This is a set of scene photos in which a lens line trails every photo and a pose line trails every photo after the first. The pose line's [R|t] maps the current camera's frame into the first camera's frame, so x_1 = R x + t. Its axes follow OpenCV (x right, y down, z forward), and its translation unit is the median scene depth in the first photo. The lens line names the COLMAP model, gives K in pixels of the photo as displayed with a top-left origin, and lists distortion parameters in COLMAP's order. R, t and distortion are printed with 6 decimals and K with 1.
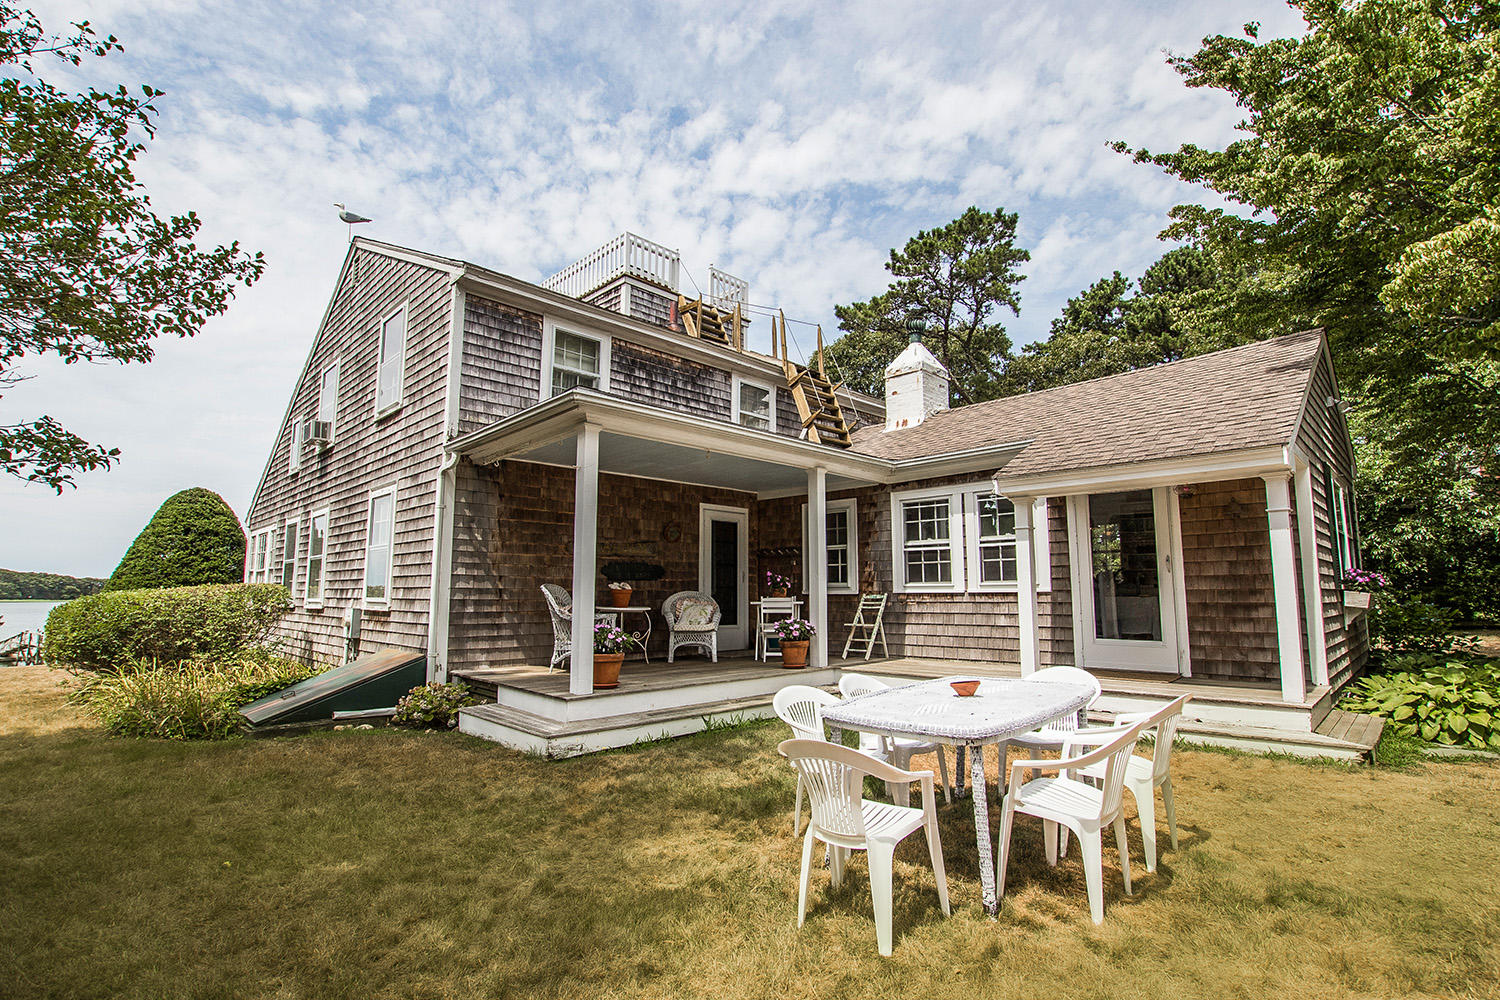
lens RADIAL K [[703.2, 0, 749.2], [0, 703.2, 505.6], [0, 0, 1]] dist [-0.032886, -0.000364]
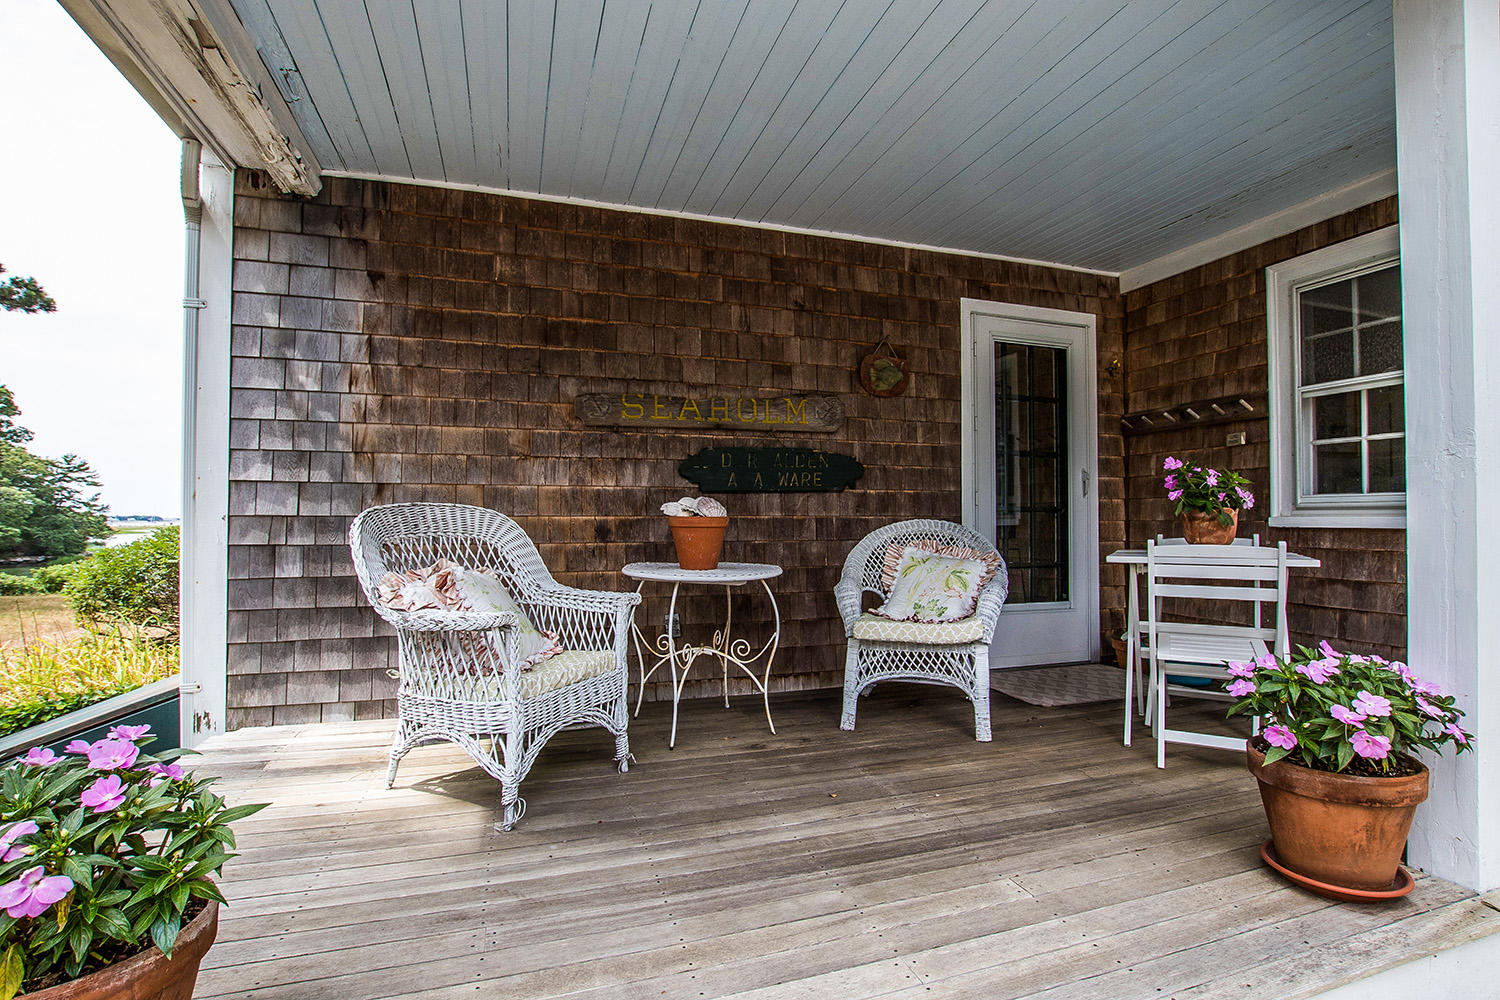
lens RADIAL K [[703.2, 0, 751.1], [0, 703.2, 507.3], [0, 0, 1]] dist [-0.032886, -0.000364]
pose [[0.894656, -0.007778, -0.446689, -0.001156], [0.056677, 0.993746, 0.096212, 0.076775], [0.443147, -0.111394, 0.889501, 0.652236]]
